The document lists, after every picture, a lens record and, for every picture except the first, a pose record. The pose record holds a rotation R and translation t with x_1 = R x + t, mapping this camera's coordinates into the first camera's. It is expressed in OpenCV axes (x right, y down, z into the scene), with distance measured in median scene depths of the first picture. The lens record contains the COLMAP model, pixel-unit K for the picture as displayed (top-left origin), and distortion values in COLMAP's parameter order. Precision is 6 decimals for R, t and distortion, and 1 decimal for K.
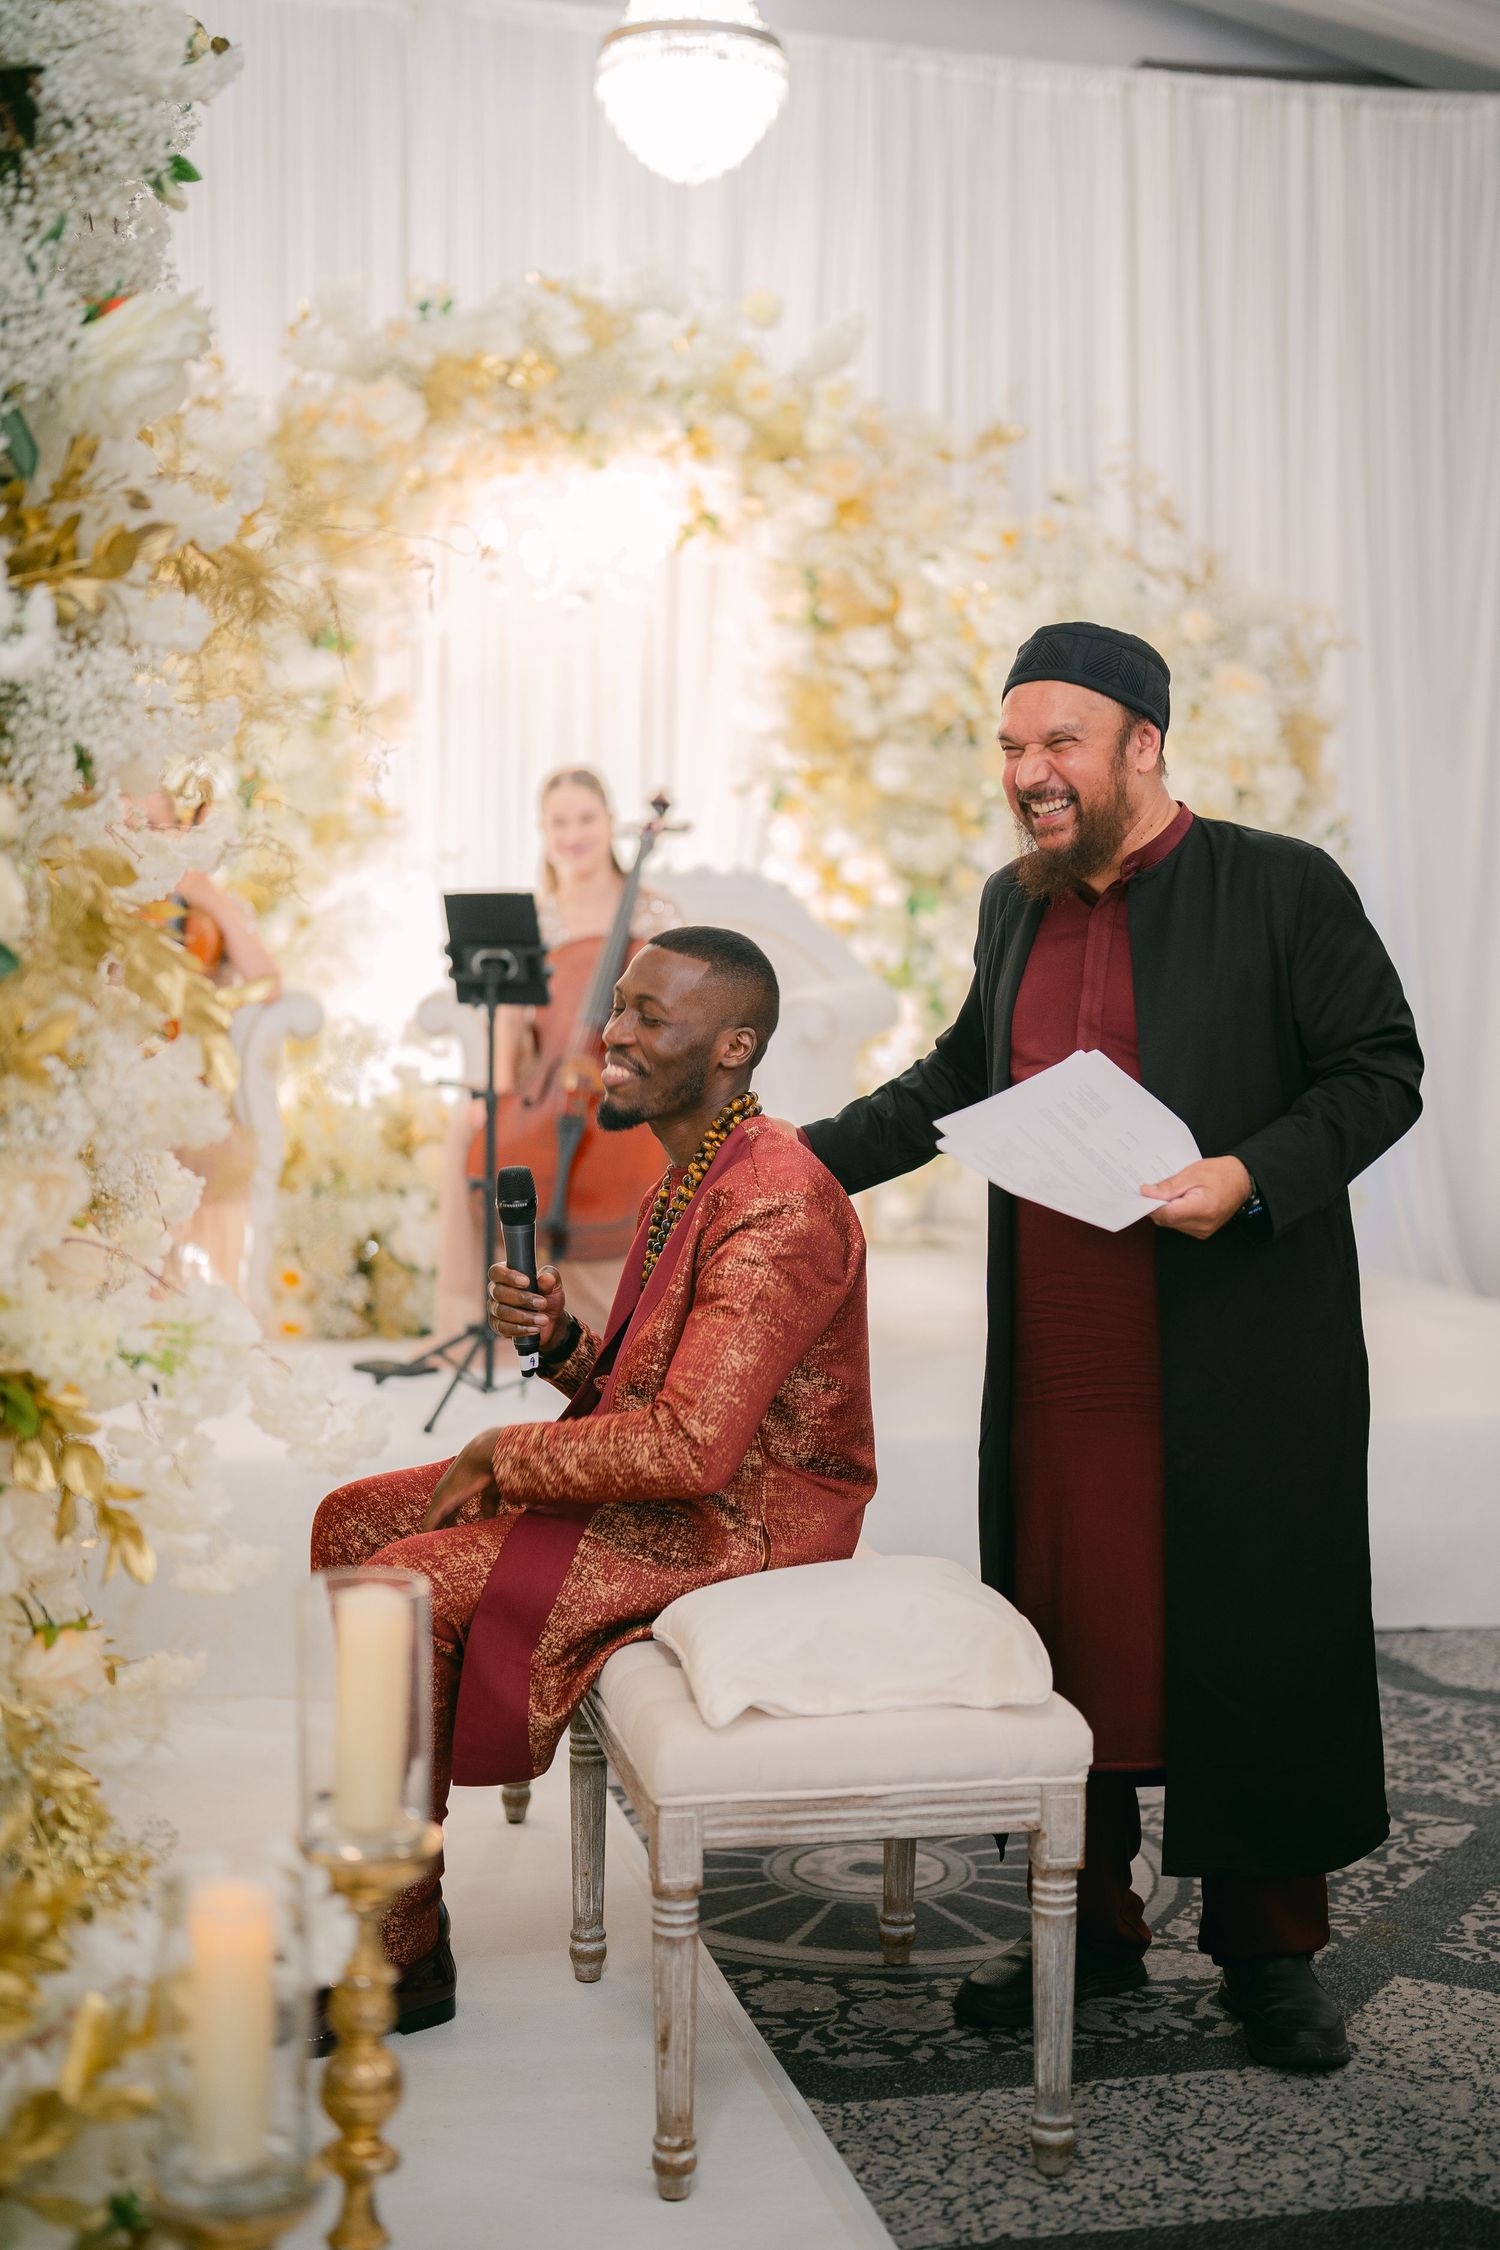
lens RADIAL K [[3316.2, 0, 745.8], [0, 3316.2, 1110.9], [0, 0, 1]] dist [-0.188392, 1.406957]
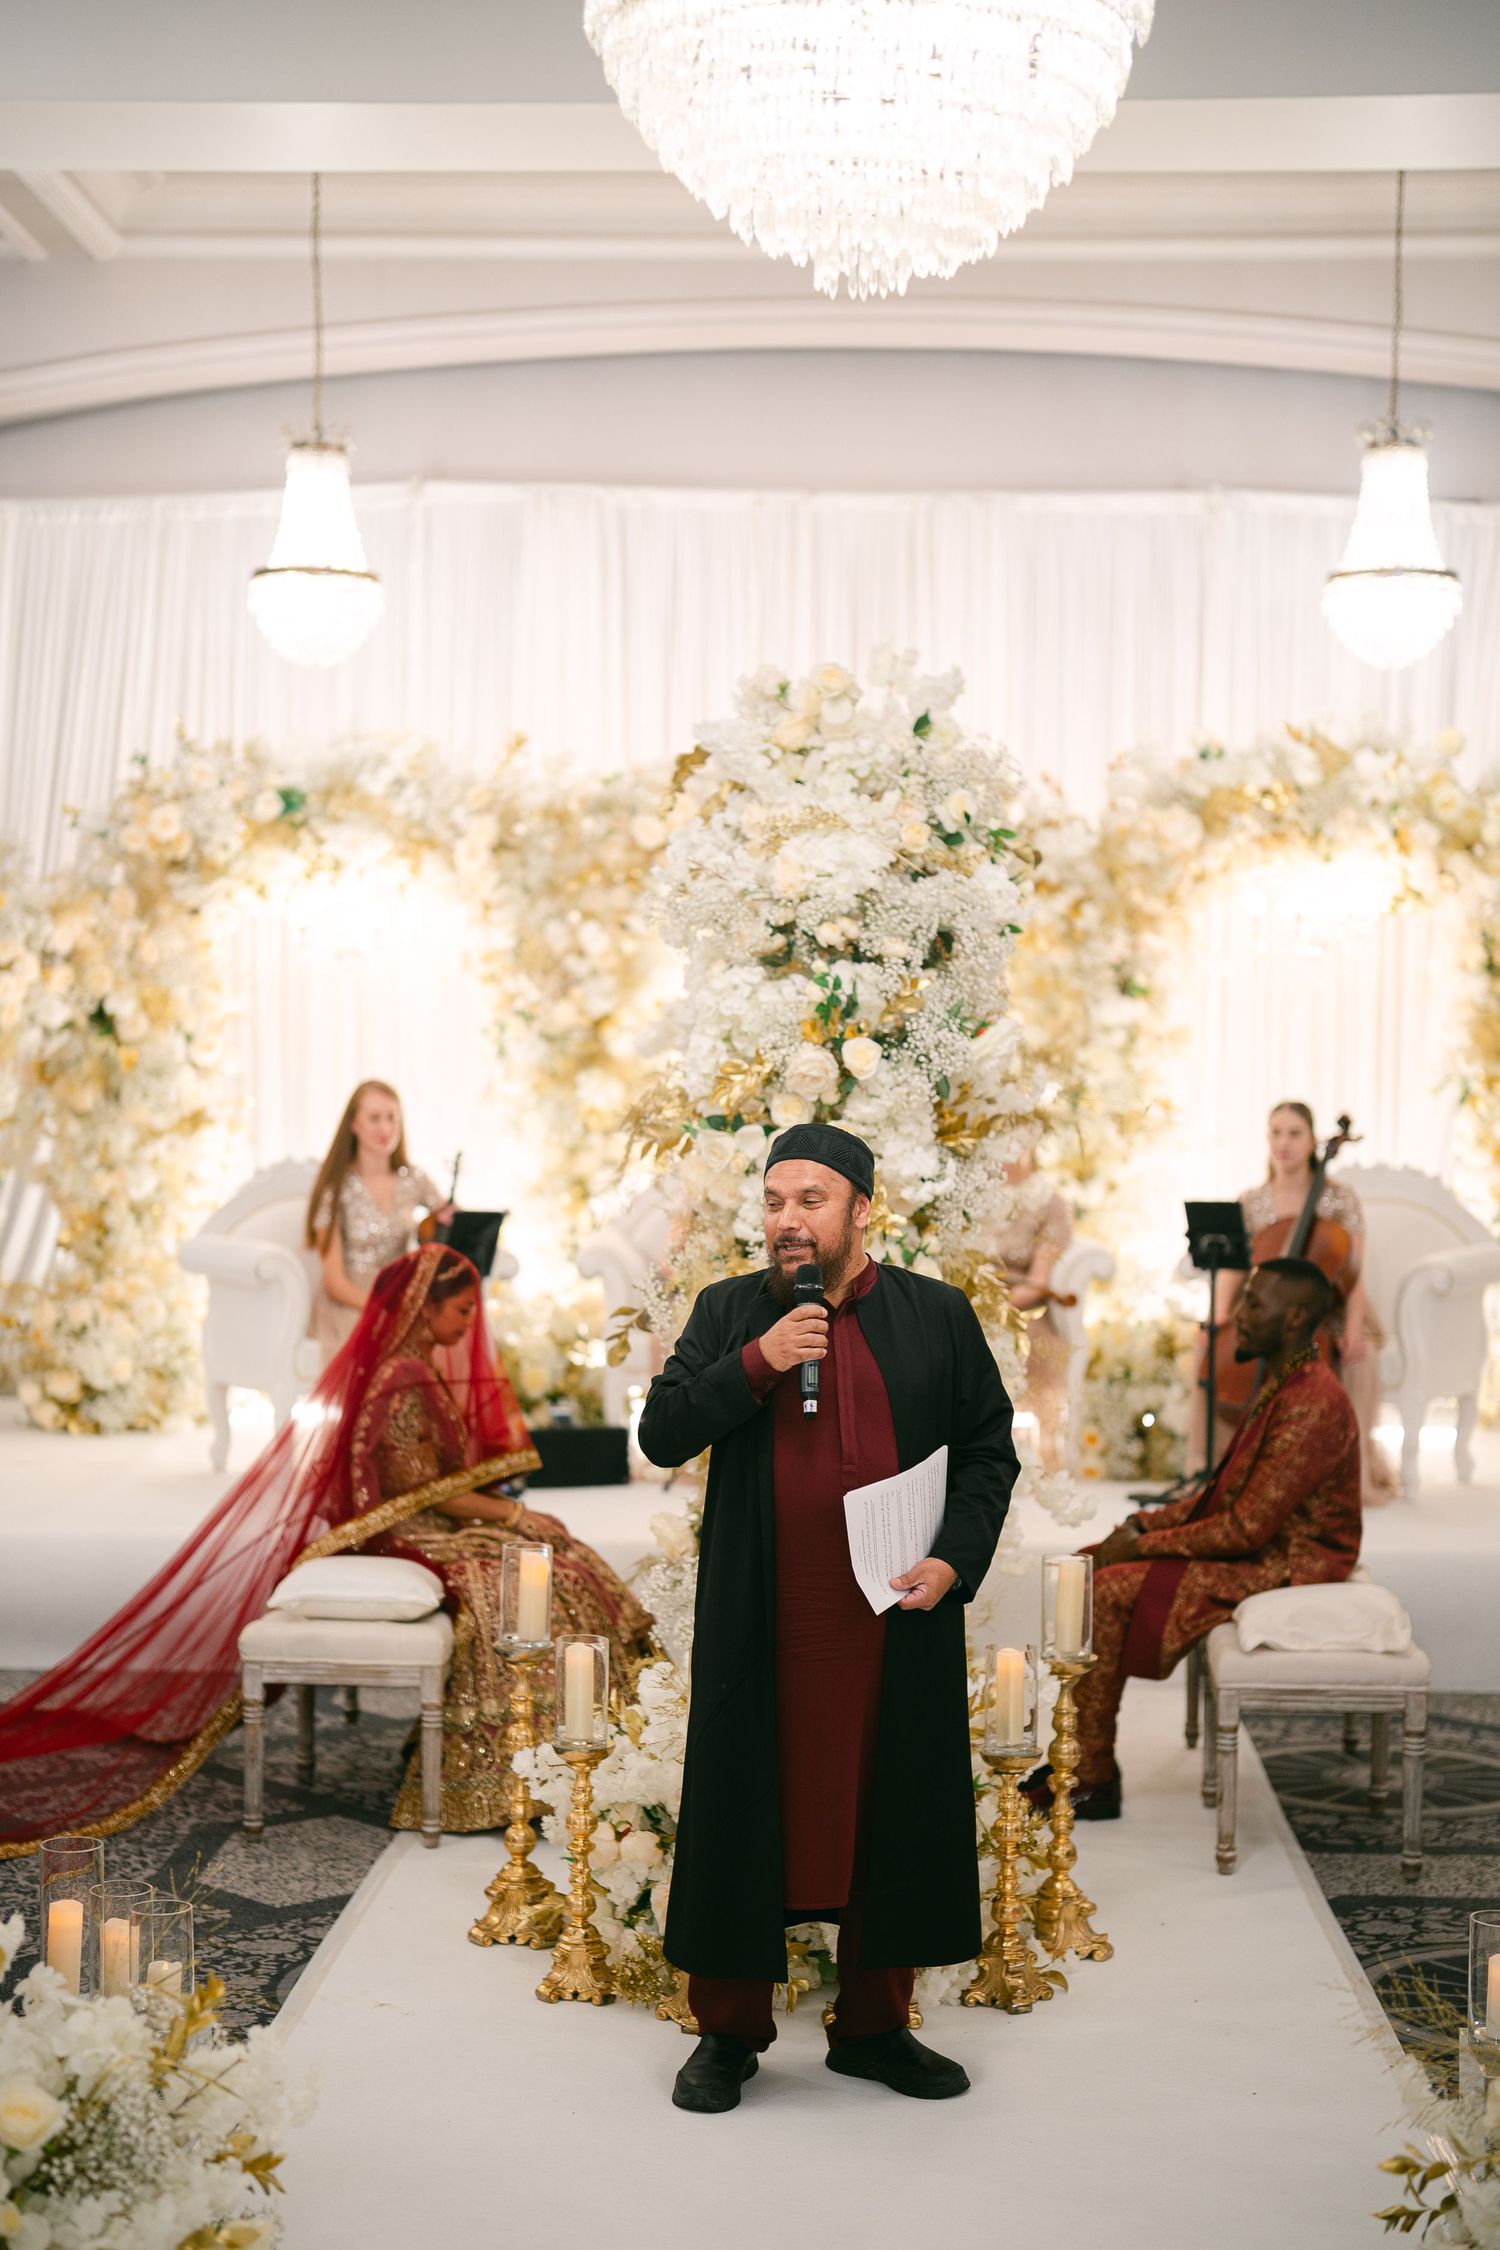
lens RADIAL K [[3316.2, 0, 745.8], [0, 3316.2, 1110.9], [0, 0, 1]] dist [-0.188392, 1.406957]
pose [[0.966263, 0.007892, -0.257437, 0.096136], [-0.020605, 0.998695, -0.046721, -0.024955], [0.256733, 0.050449, 0.965165, -0.500275]]
